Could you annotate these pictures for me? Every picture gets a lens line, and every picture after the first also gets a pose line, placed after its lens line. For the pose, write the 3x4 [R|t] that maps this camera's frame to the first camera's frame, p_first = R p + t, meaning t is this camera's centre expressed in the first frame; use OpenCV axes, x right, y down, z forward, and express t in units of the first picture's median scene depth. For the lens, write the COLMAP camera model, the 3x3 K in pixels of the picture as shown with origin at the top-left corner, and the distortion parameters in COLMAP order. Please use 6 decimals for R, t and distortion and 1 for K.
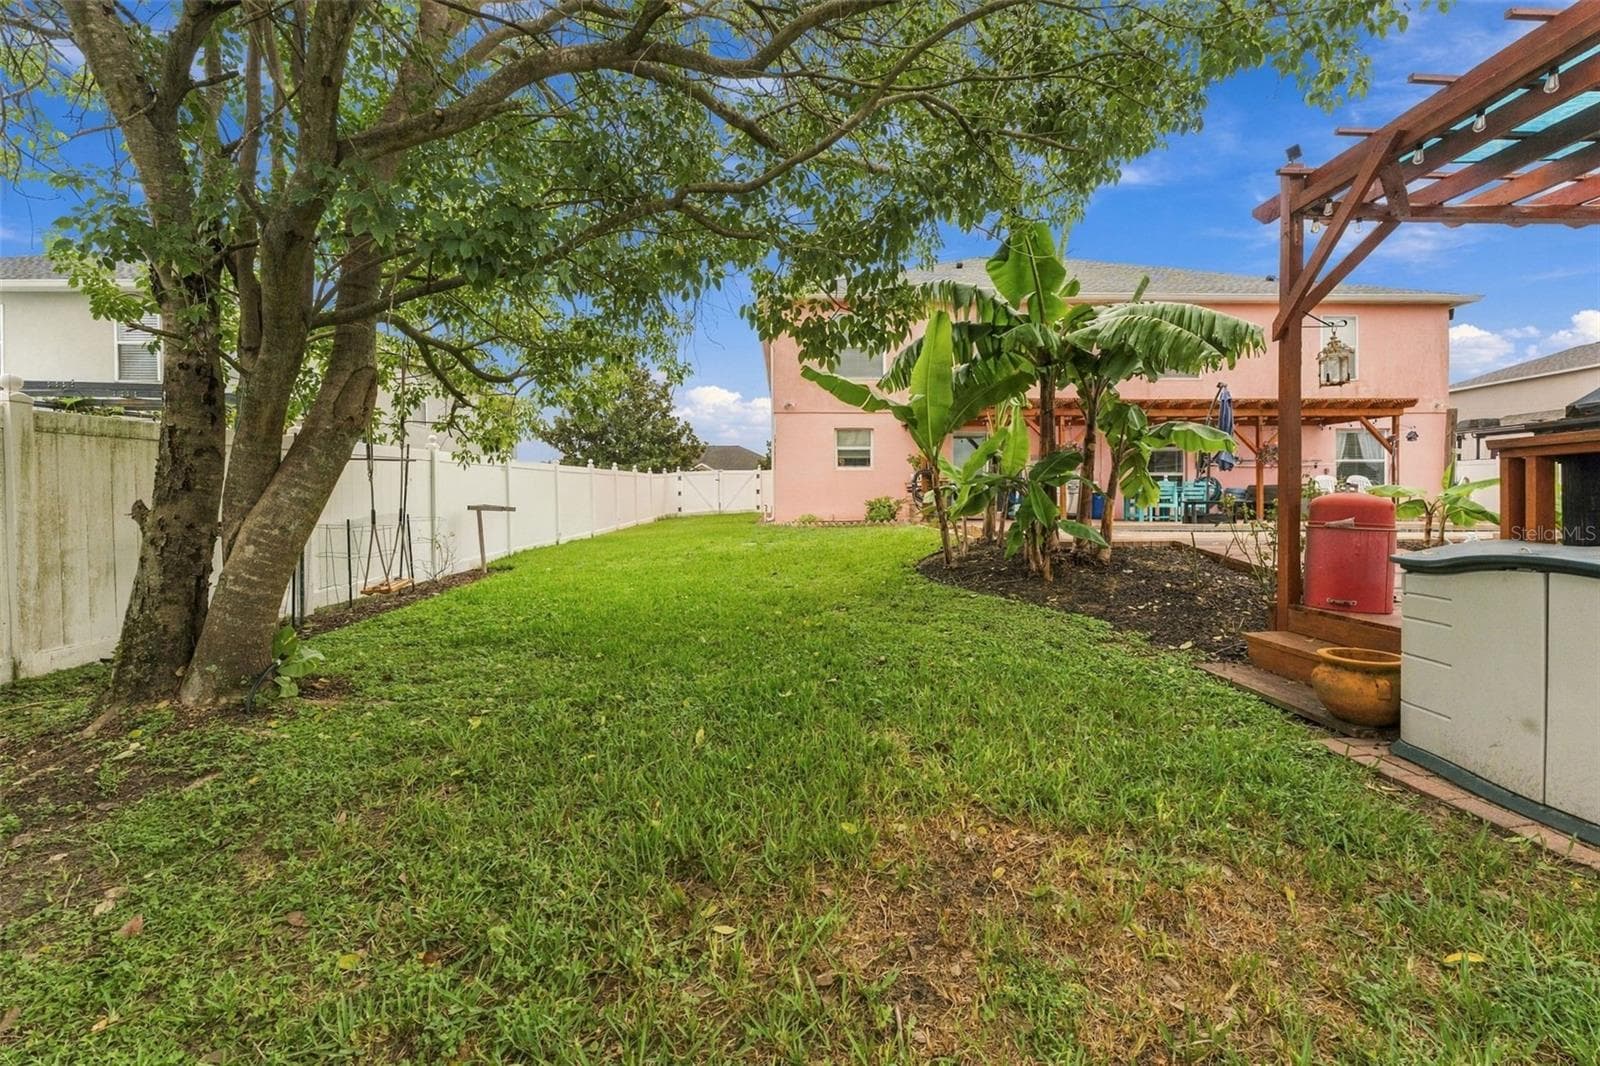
lens RADIAL K [[667.1, 0, 800.0], [0, 667.1, 533.0], [0, 0, 1]] dist [-0.001707, -0.000226]
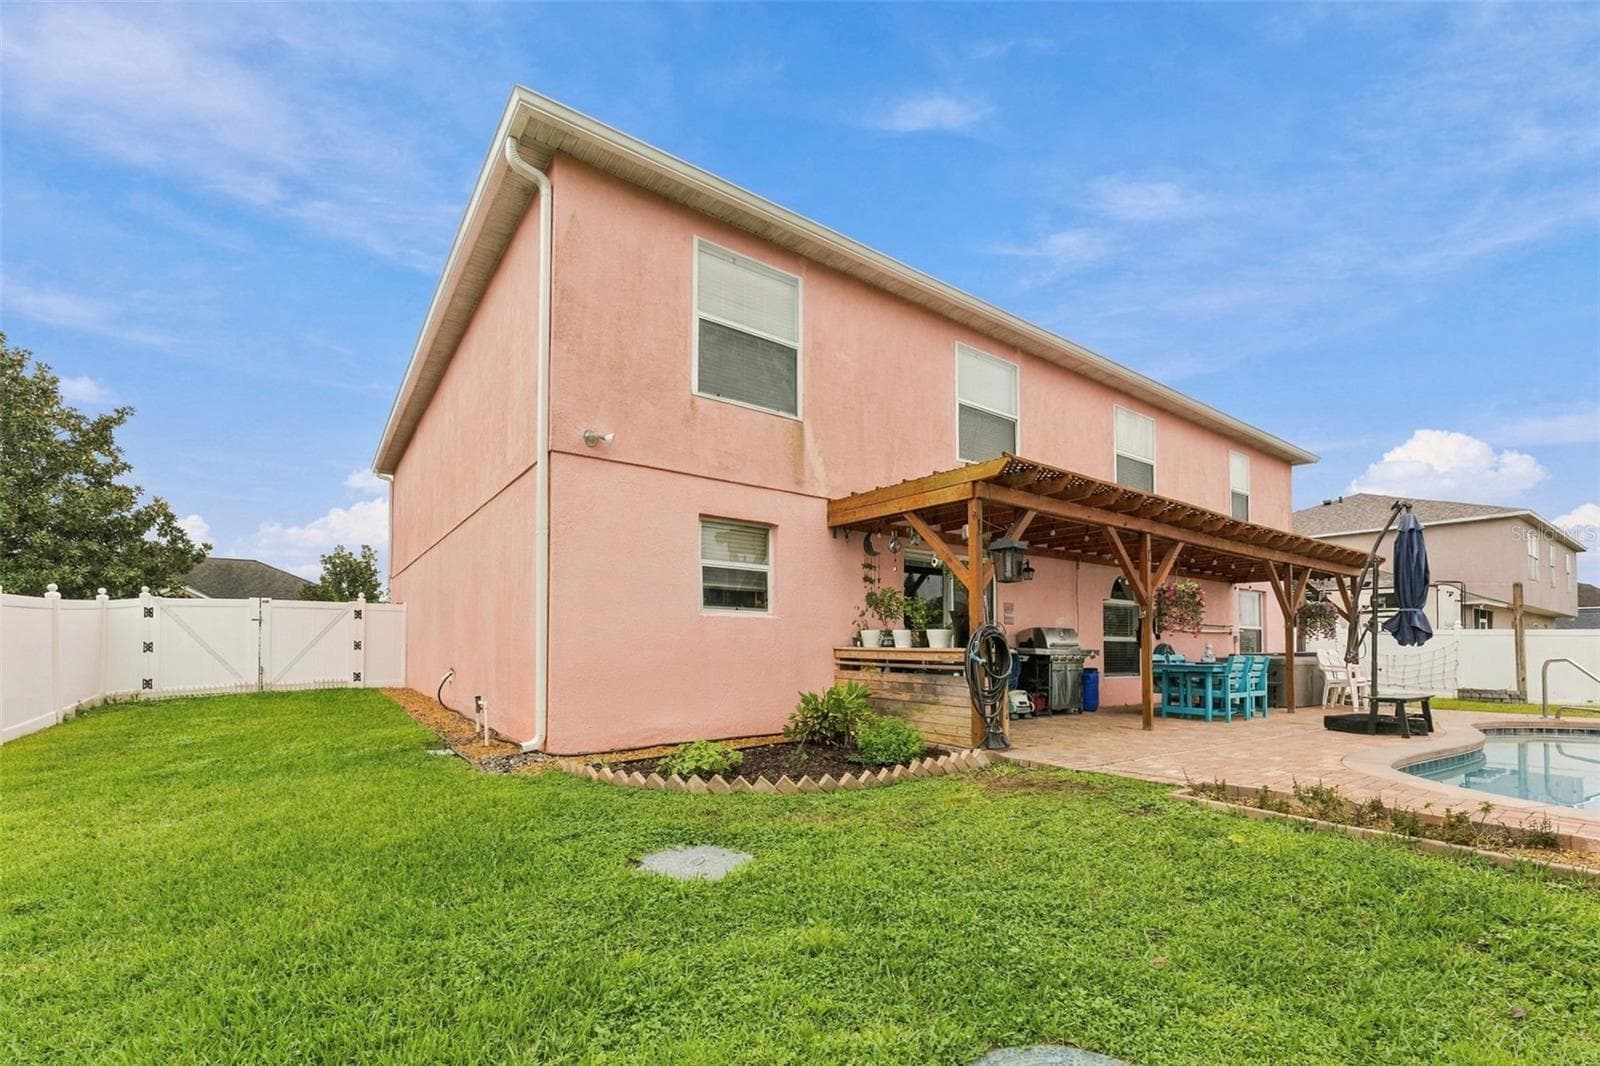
lens RADIAL K [[682.8, 0, 797.7], [0, 682.8, 643.8], [0, 0, 1]] dist [-0.001632, -0.000299]
pose [[0.822251, 0.010962, 0.569019, -0.065653], [0.014752, 0.999068, -0.040563, -0.028649], [-0.568933, 0.041747, 0.821323, 0.304511]]
